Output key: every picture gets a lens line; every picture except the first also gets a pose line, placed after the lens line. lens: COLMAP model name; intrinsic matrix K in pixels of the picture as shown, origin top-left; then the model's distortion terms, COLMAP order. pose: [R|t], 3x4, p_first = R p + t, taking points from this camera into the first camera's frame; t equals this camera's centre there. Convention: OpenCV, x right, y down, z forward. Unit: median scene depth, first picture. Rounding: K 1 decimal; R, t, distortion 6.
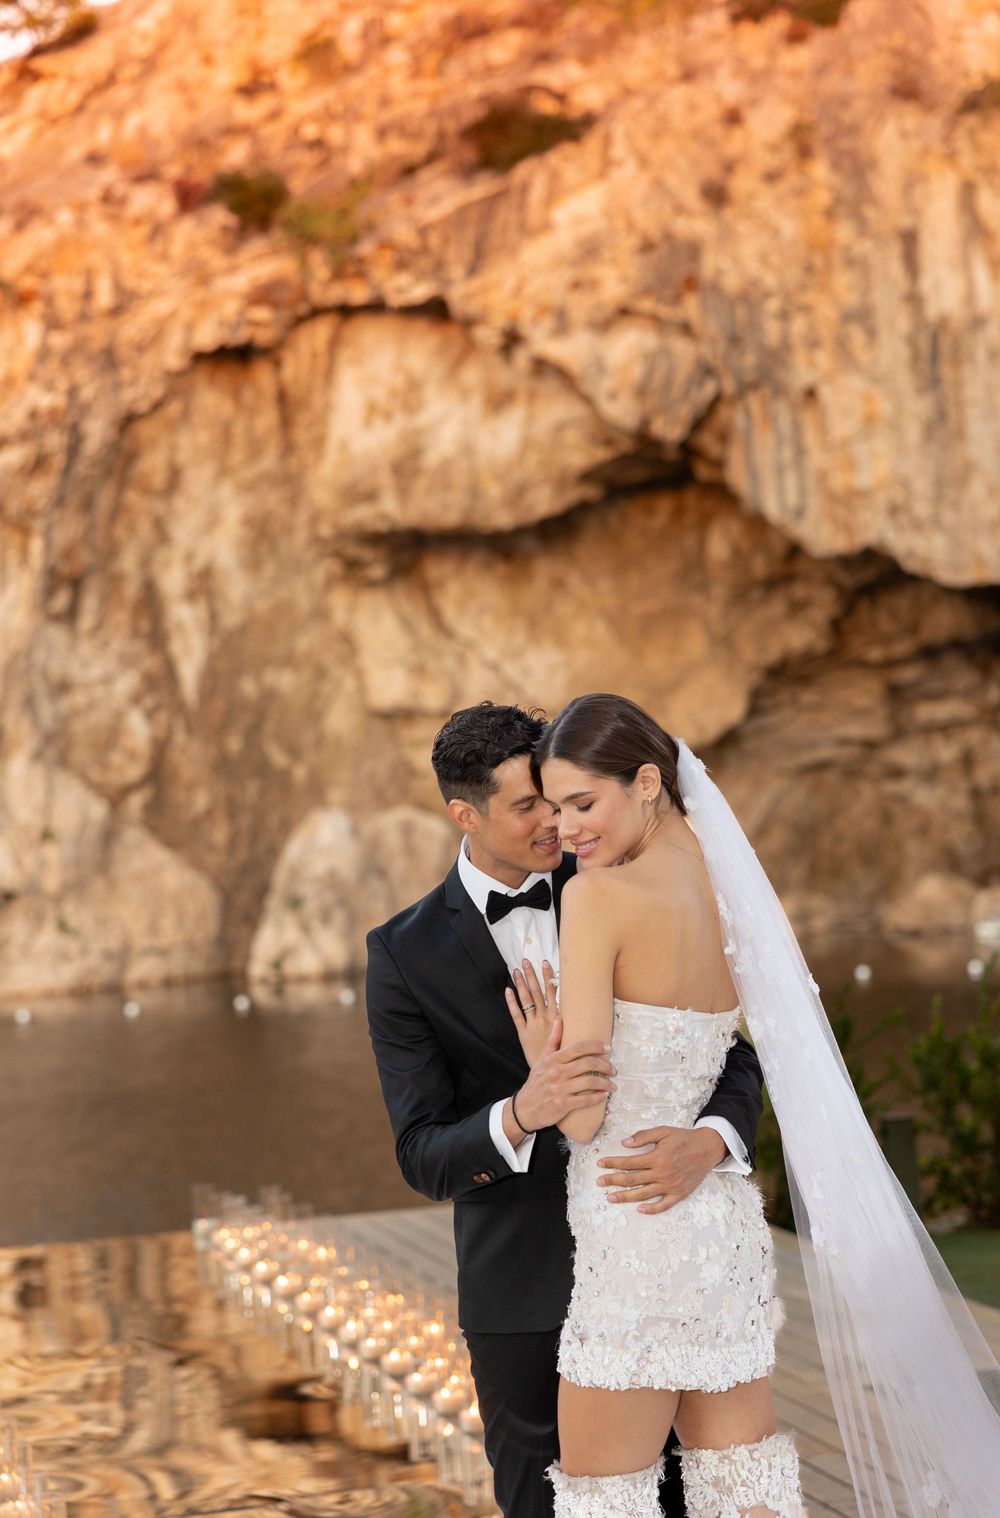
lens RADIAL K [[2962.7, 0, 501.3], [0, 2962.7, 783.8], [0, 0, 1]] dist [0.025836, -0.000328]
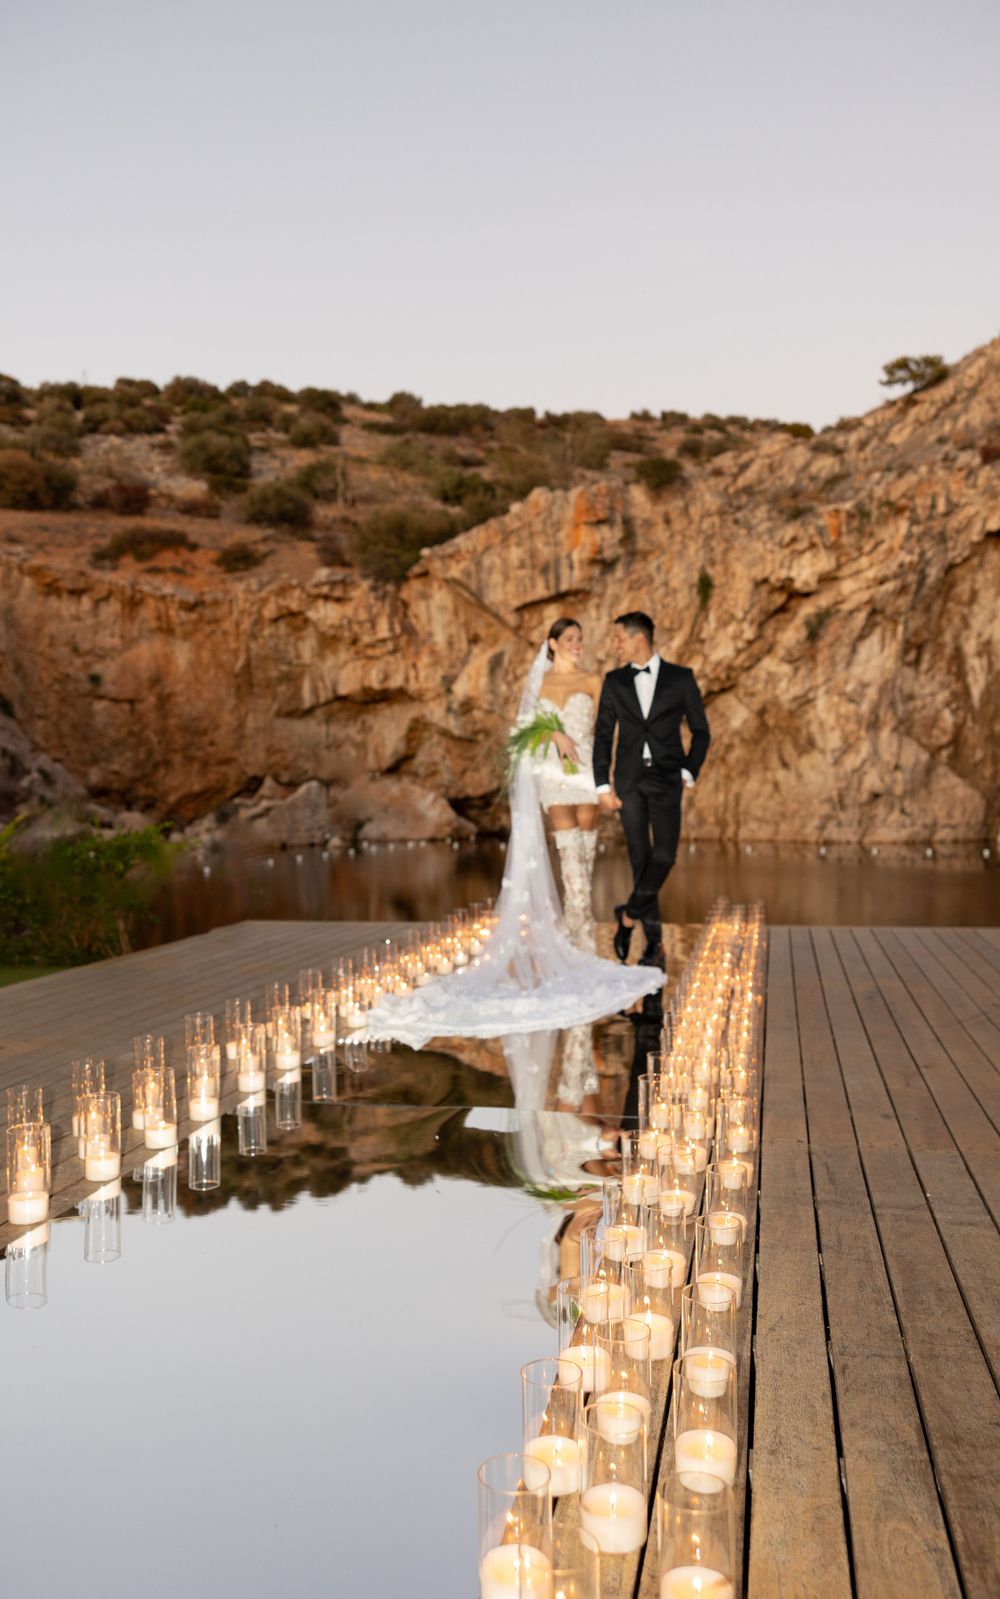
lens RADIAL K [[1267.6, 0, 488.7], [0, 1267.6, 814.3], [0, 0, 1]] dist [0.009819, 0.006382]
pose [[0.879037, 0.057740, -0.473243, 0.019044], [-0.035651, 0.997821, 0.055524, 0.010511], [0.475418, -0.031936, 0.879180, 0.068010]]
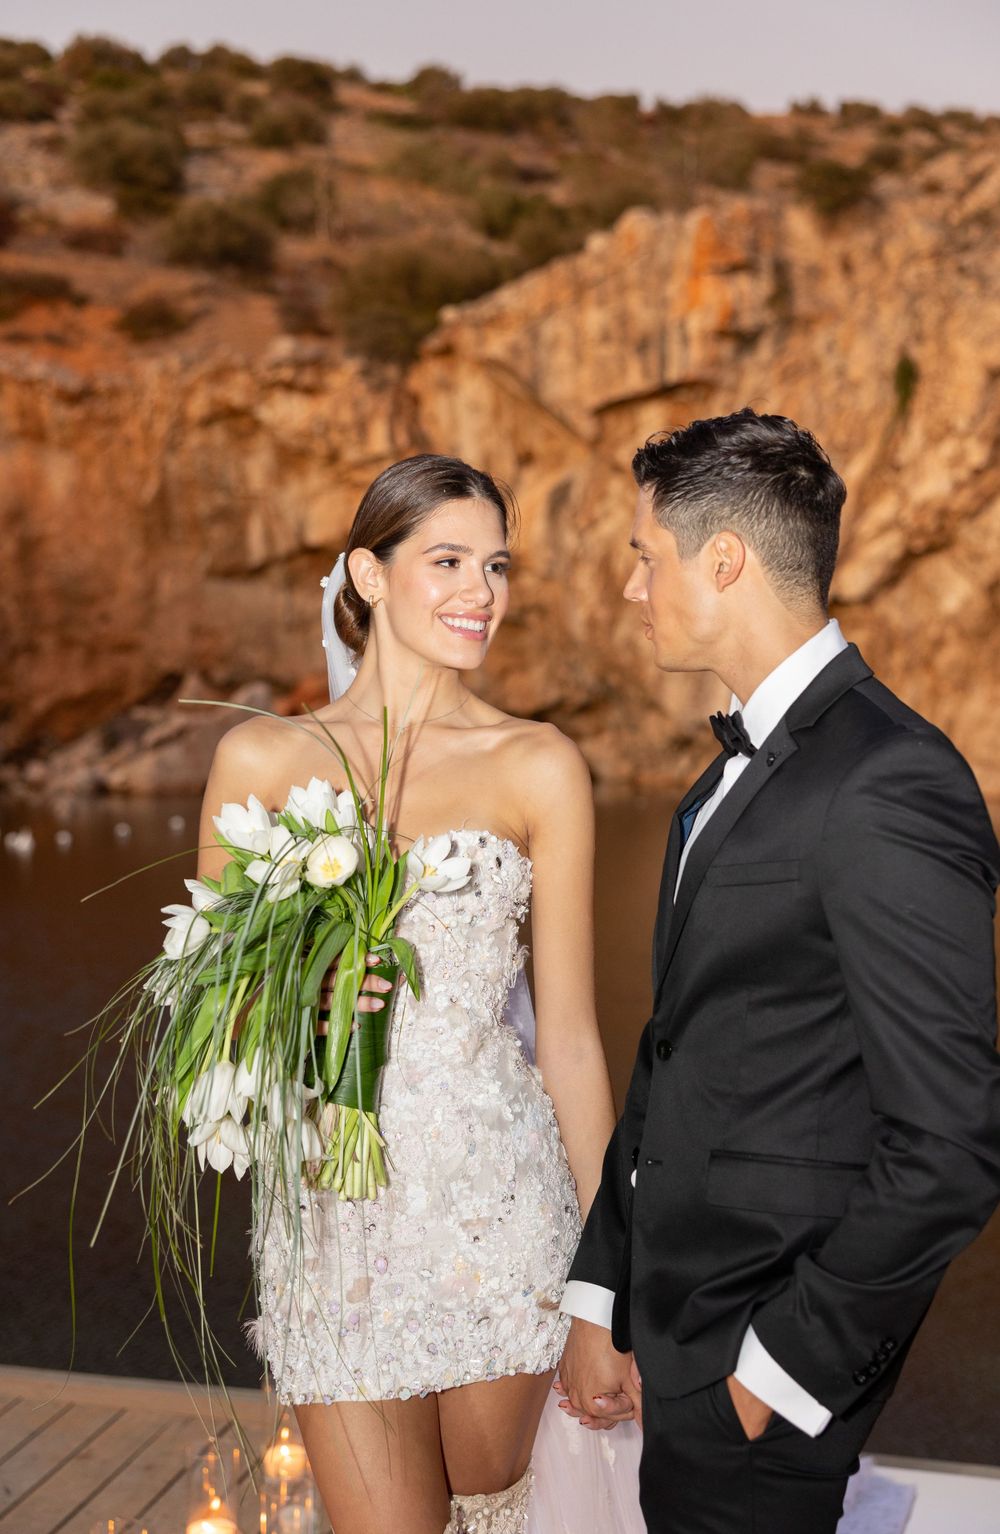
lens RADIAL K [[1909.6, 0, 500.0], [0, 1909.6, 767.0], [0, 0, 1]] dist [0.022960, 0.056634]
pose [[0.862514, 0.088433, -0.498246, -0.006990], [-0.054972, 0.995159, 0.081467, 0.003059], [0.503038, -0.042877, 0.863200, 0.131631]]
